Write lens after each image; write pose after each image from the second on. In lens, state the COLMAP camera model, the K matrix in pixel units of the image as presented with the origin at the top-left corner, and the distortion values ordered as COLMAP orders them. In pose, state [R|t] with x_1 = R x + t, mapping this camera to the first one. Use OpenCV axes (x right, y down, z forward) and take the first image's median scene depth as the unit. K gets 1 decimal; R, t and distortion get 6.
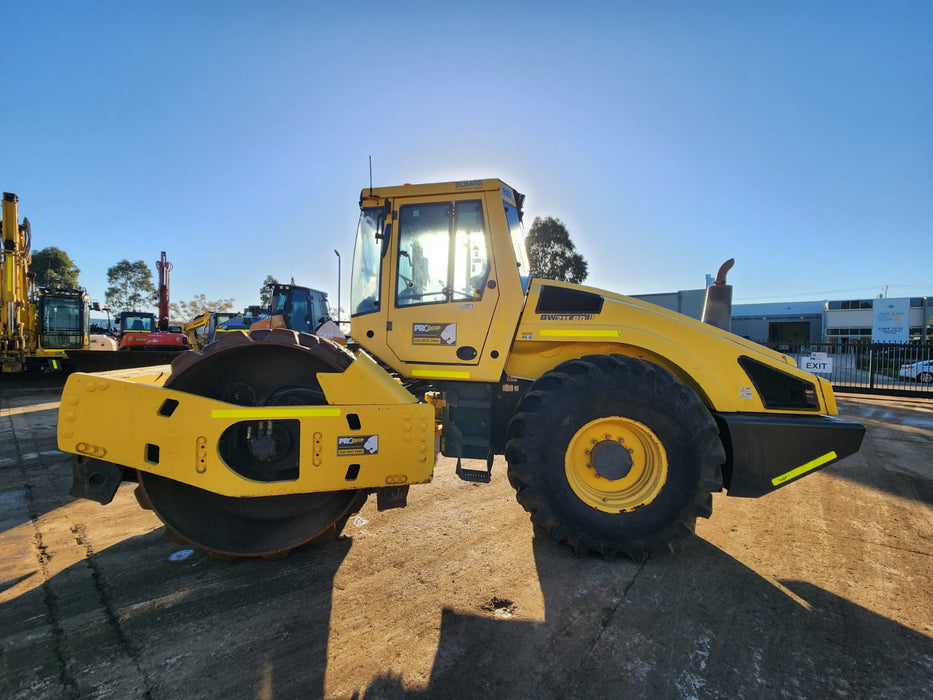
lens RADIAL K [[380.7, 0, 461.4], [0, 380.7, 347.5], [0, 0, 1]] dist [0.004817, -0.003312]
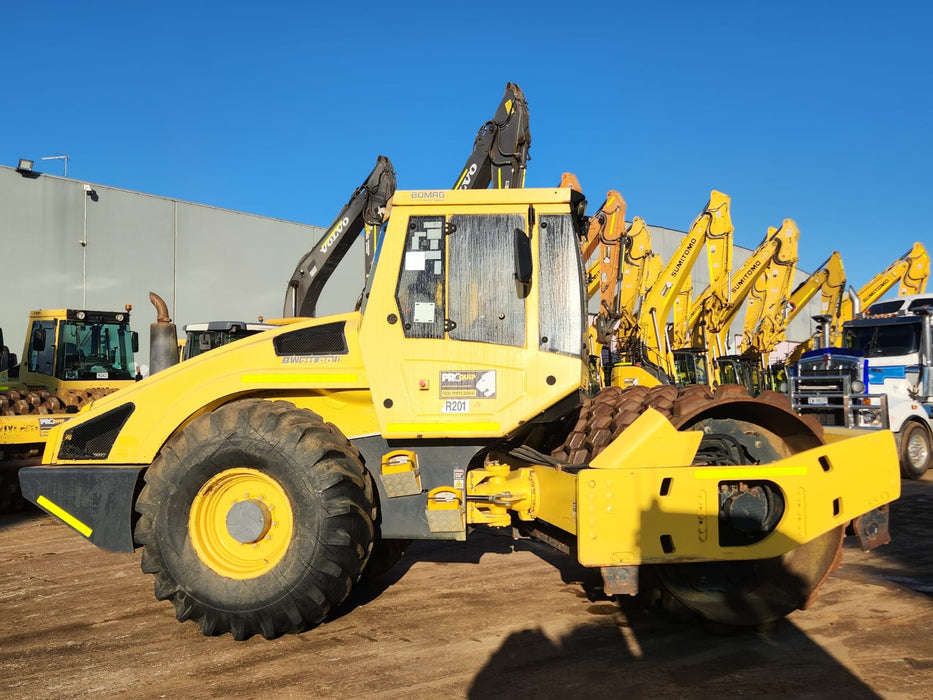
lens RADIAL K [[857.9, 0, 460.0], [0, 857.9, 356.8], [0, 0, 1]] dist [0.056373, 0.000000]
pose [[-0.998757, -0.013425, 0.047997, -0.088486], [-0.015238, 0.999176, -0.037611, -0.027722], [-0.047453, -0.038296, -0.998139, 3.236113]]
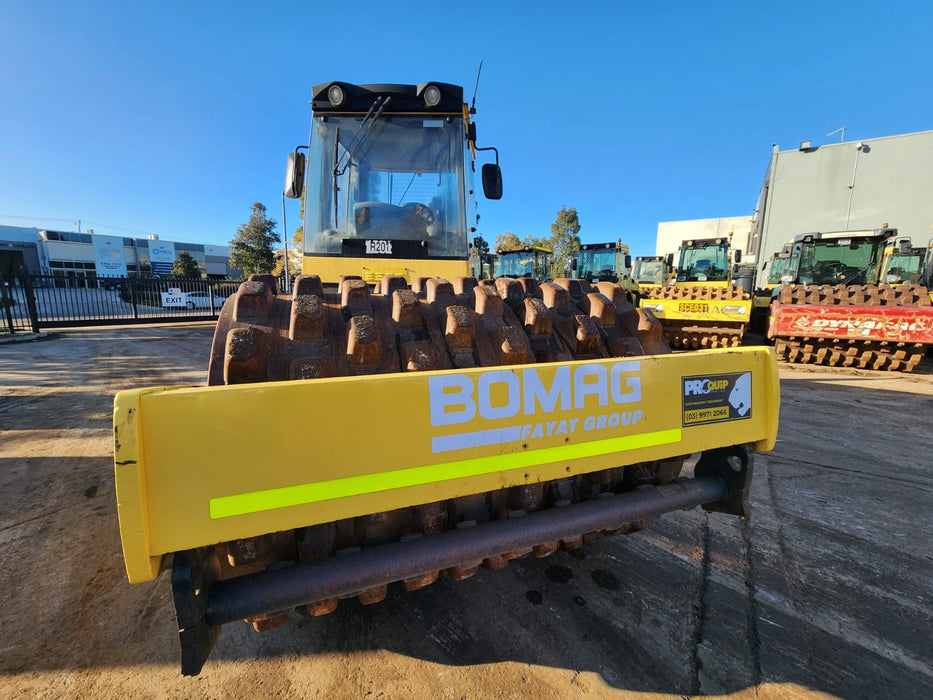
lens RADIAL K [[380.7, 0, 461.9], [0, 380.7, 349.6], [0, 0, 1]] dist [0.004817, -0.003312]
pose [[-0.078612, -0.174233, 0.981561, -1.182115], [-0.004160, 0.984657, 0.174449, -0.036327], [-0.996897, 0.009630, -0.078131, 1.151303]]
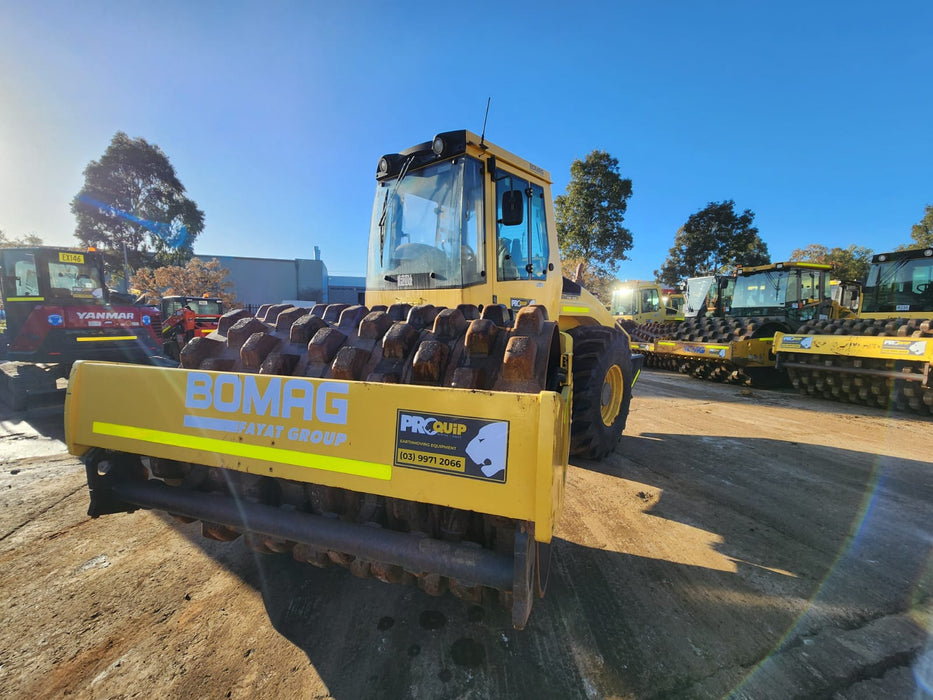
lens RADIAL K [[380.7, 0, 460.0], [0, 380.7, 348.8], [0, 0, 1]] dist [0.004817, -0.003312]
pose [[0.550593, -0.081089, 0.830826, -1.060444], [0.001223, 0.995348, 0.096337, -0.029418], [-0.834773, -0.052026, 0.548131, 0.580317]]
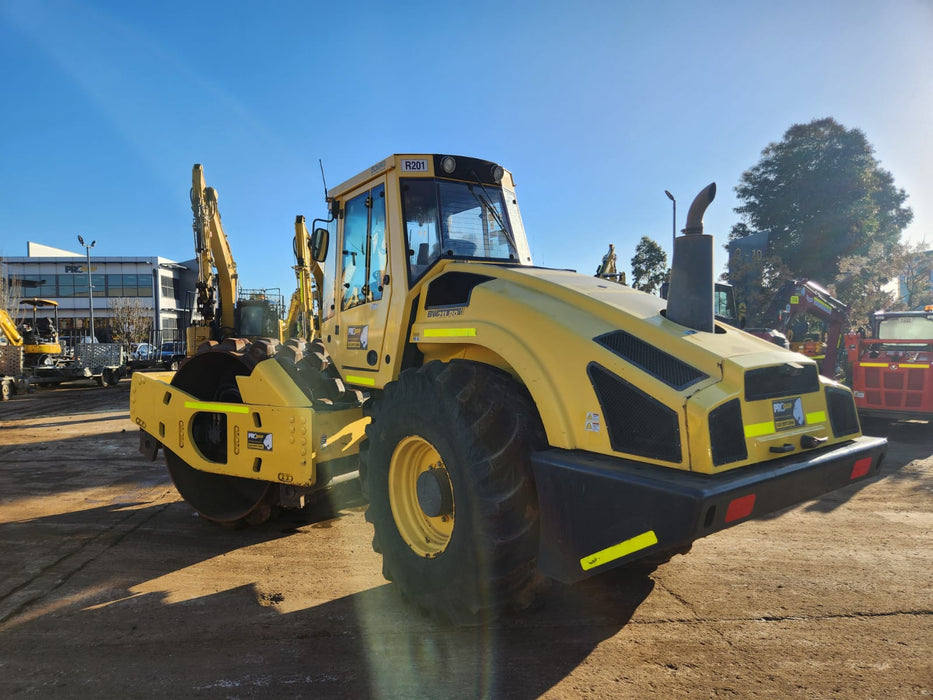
lens RADIAL K [[622.6, 0, 457.2], [0, 622.6, 352.7], [0, 0, 1]] dist [0.061845, -0.037673]
pose [[0.691620, -0.007571, -0.722222, 1.220682], [0.018169, 0.999811, 0.006919, -0.004476], [0.722033, -0.017908, 0.691627, 0.123574]]
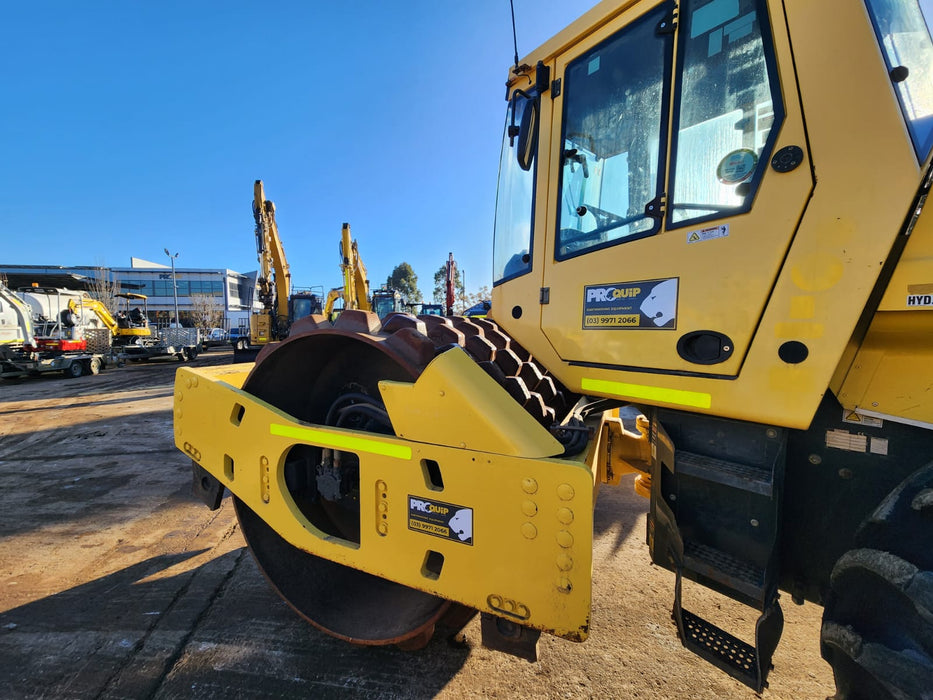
lens RADIAL K [[380.7, 0, 461.4], [0, 380.7, 348.5], [0, 0, 1]] dist [0.004817, -0.003312]
pose [[0.763997, 0.016154, -0.645017, 0.079824], [0.014102, 0.999030, 0.041723, -0.005199], [0.645066, -0.040972, 0.763028, 0.515400]]
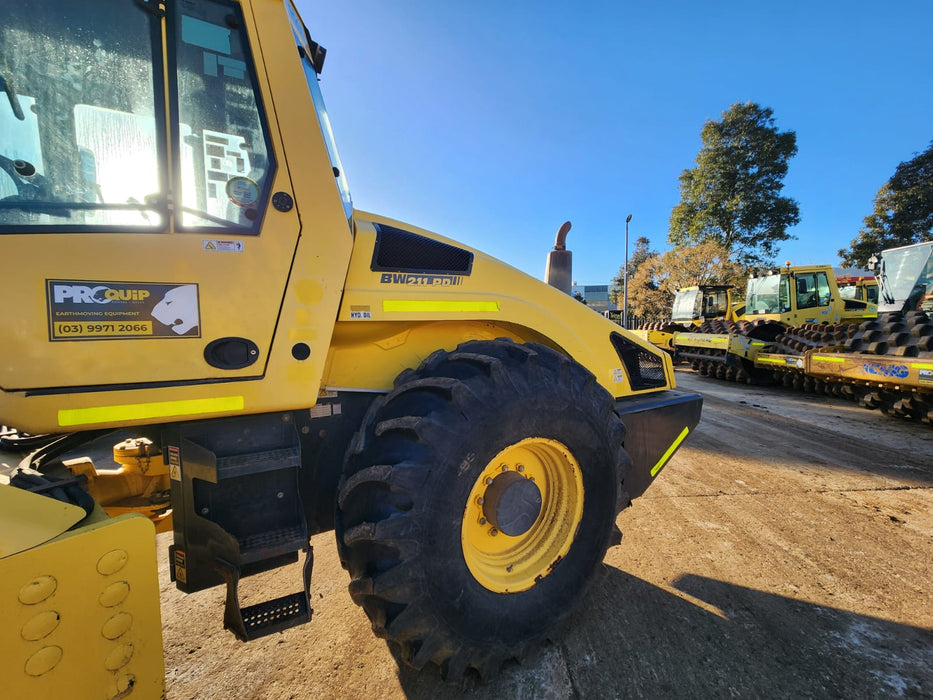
lens RADIAL K [[380.7, 0, 461.6], [0, 380.7, 347.8], [0, 0, 1]] dist [0.004817, -0.003312]
pose [[0.793135, -0.069839, 0.605029, -0.041286], [0.039379, 0.997205, 0.063487, -0.009061], [-0.607772, -0.026529, 0.793668, 0.493981]]
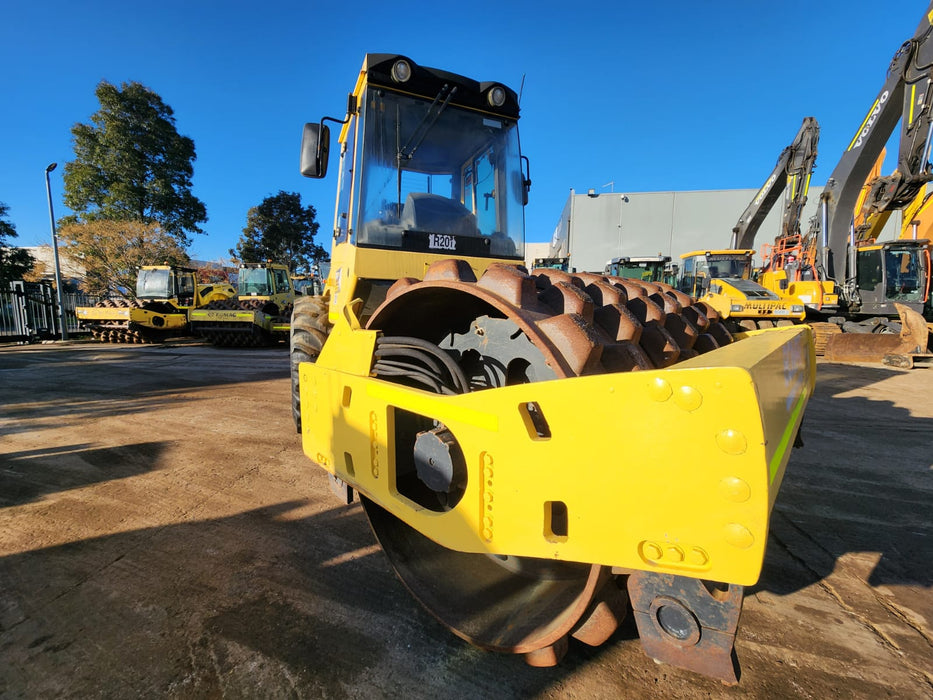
lens RADIAL K [[380.7, 0, 461.2], [0, 380.7, 348.8], [0, 0, 1]] dist [0.004817, -0.003312]
pose [[-0.500244, -0.122011, 0.857245, -1.017040], [-0.010268, 0.990789, 0.135027, 0.000258], [-0.865823, 0.058744, -0.496889, 1.646258]]
